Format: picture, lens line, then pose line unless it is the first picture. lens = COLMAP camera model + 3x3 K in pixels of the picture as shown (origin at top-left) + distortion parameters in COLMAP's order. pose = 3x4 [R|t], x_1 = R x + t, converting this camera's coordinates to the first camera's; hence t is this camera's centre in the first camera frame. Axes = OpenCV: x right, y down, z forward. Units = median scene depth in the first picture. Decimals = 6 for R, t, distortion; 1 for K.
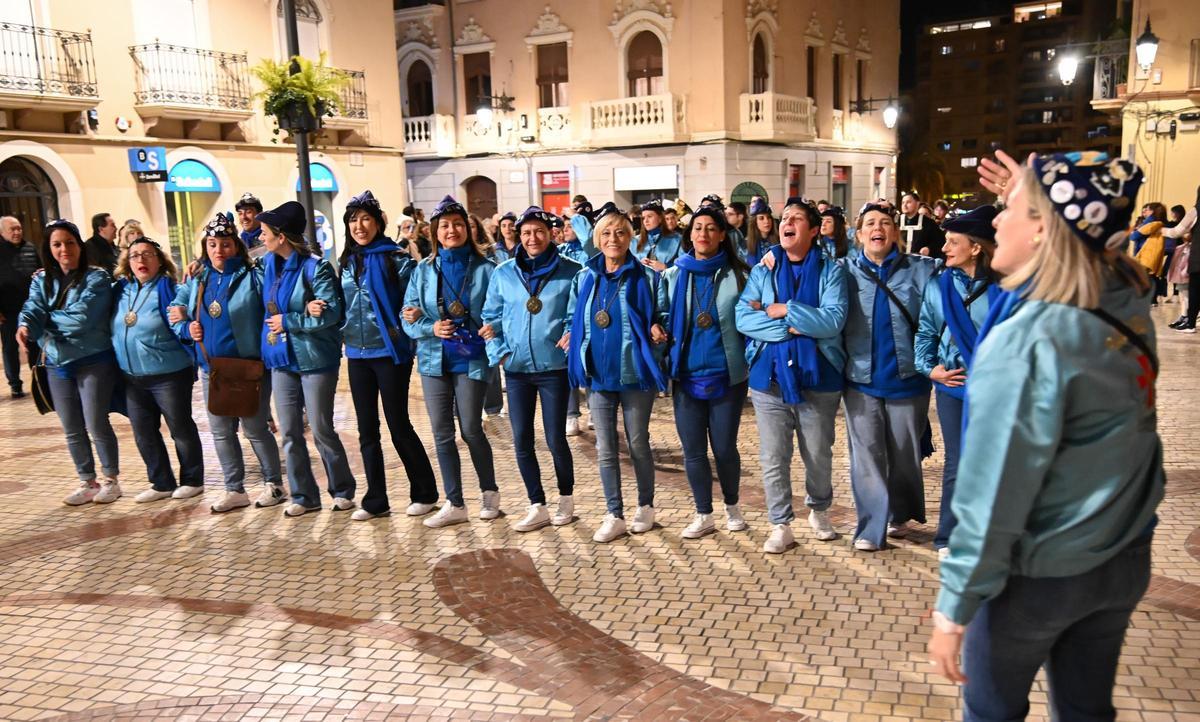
lens RADIAL K [[1096.5, 0, 612.9], [0, 1096.5, 424.7], [0, 0, 1]] dist [0.004067, 0.000000]
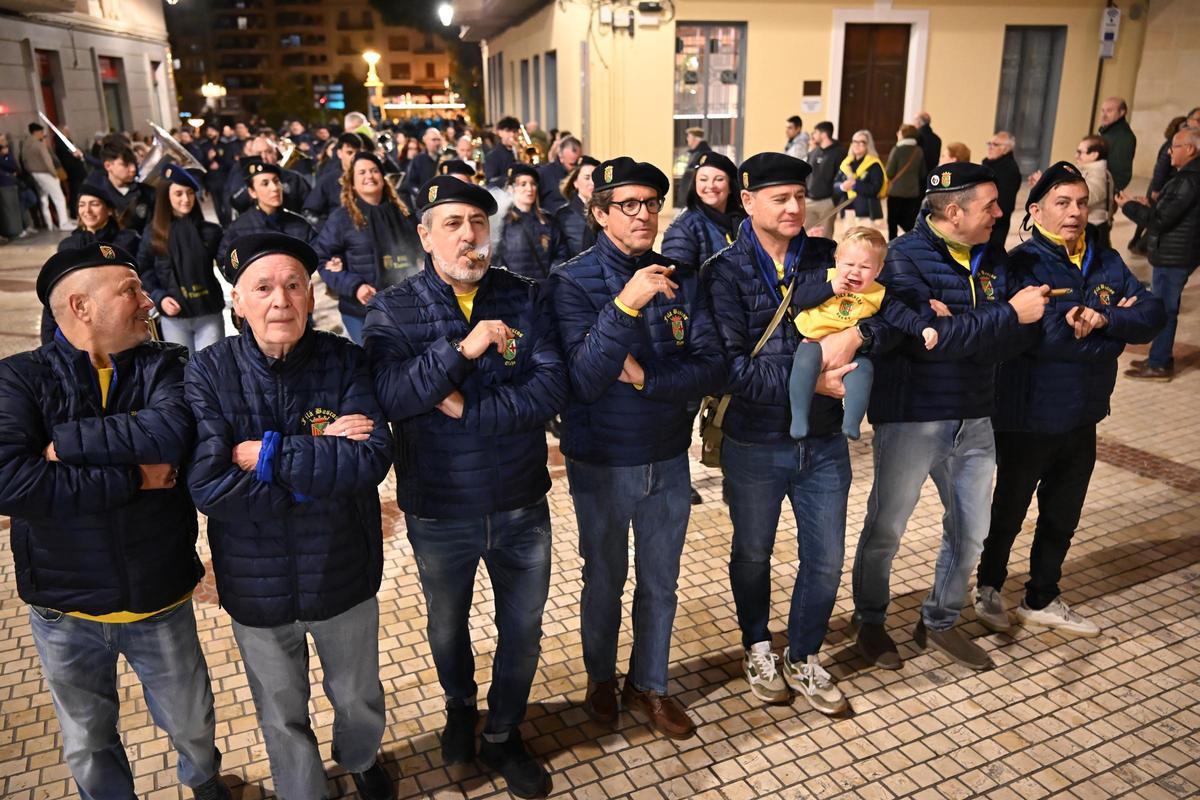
lens RADIAL K [[956.2, 0, 599.3], [0, 956.2, 394.9], [0, 0, 1]] dist [0.000978, -0.004703]
pose [[0.748190, -0.178444, 0.639038, 0.022374], [0.117295, 0.983558, 0.137318, -0.087959], [-0.653035, -0.027784, 0.756818, 0.406780]]
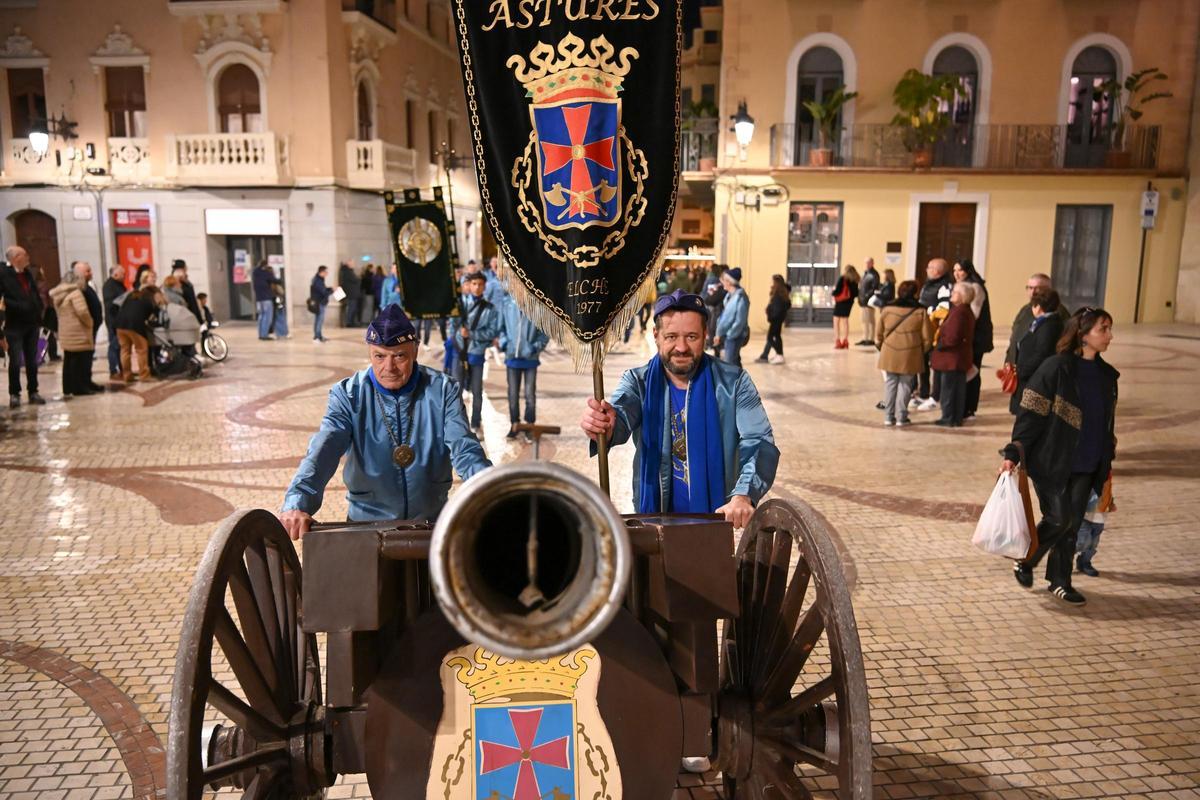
lens RADIAL K [[956.2, 0, 603.1], [0, 956.2, 407.5], [0, 0, 1]] dist [0.000978, -0.004703]
pose [[0.909808, -0.031977, 0.413795, -0.032973], [0.046152, 0.998639, -0.024300, -0.035679], [-0.412455, 0.041206, 0.910046, 0.151357]]
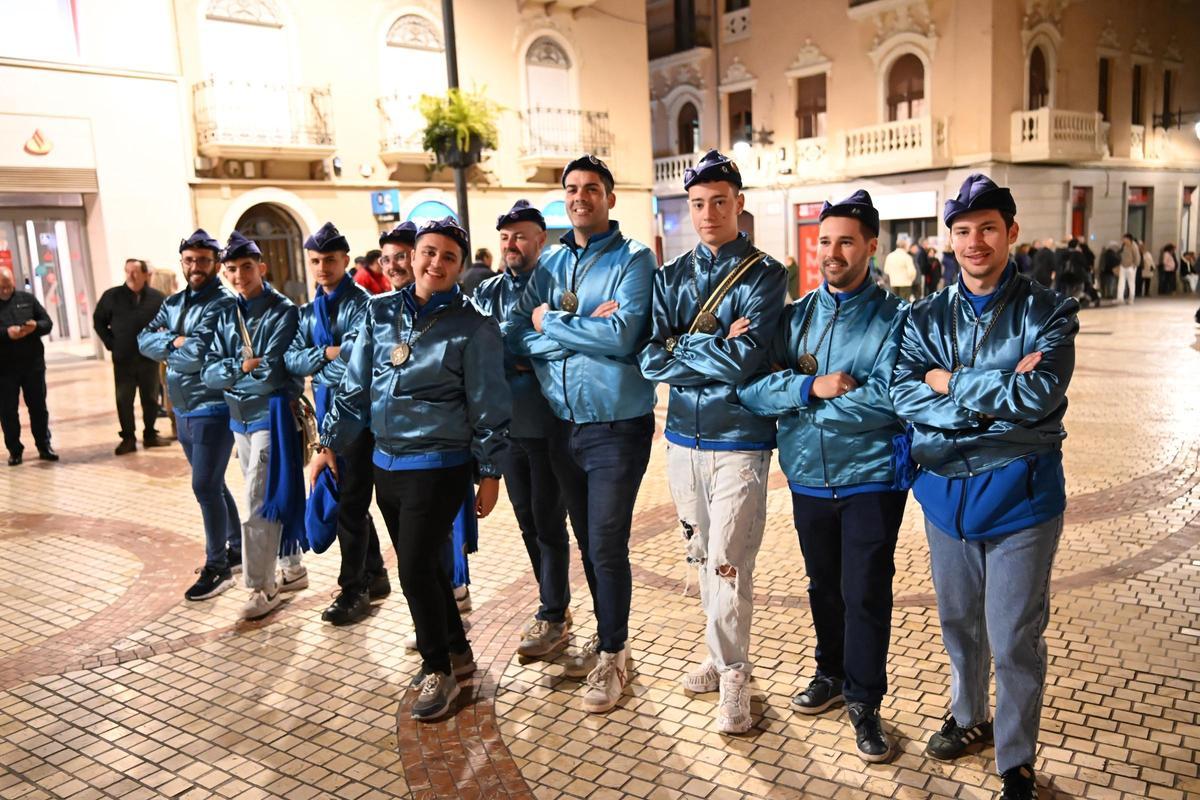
lens RADIAL K [[956.2, 0, 590.1], [0, 956.2, 400.0], [0, 0, 1]] dist [0.000978, -0.004703]
pose [[0.943717, 0.035652, -0.328827, 0.053014], [-0.045331, 0.998734, -0.021814, -0.025231], [0.327633, 0.035492, 0.944138, 0.129000]]
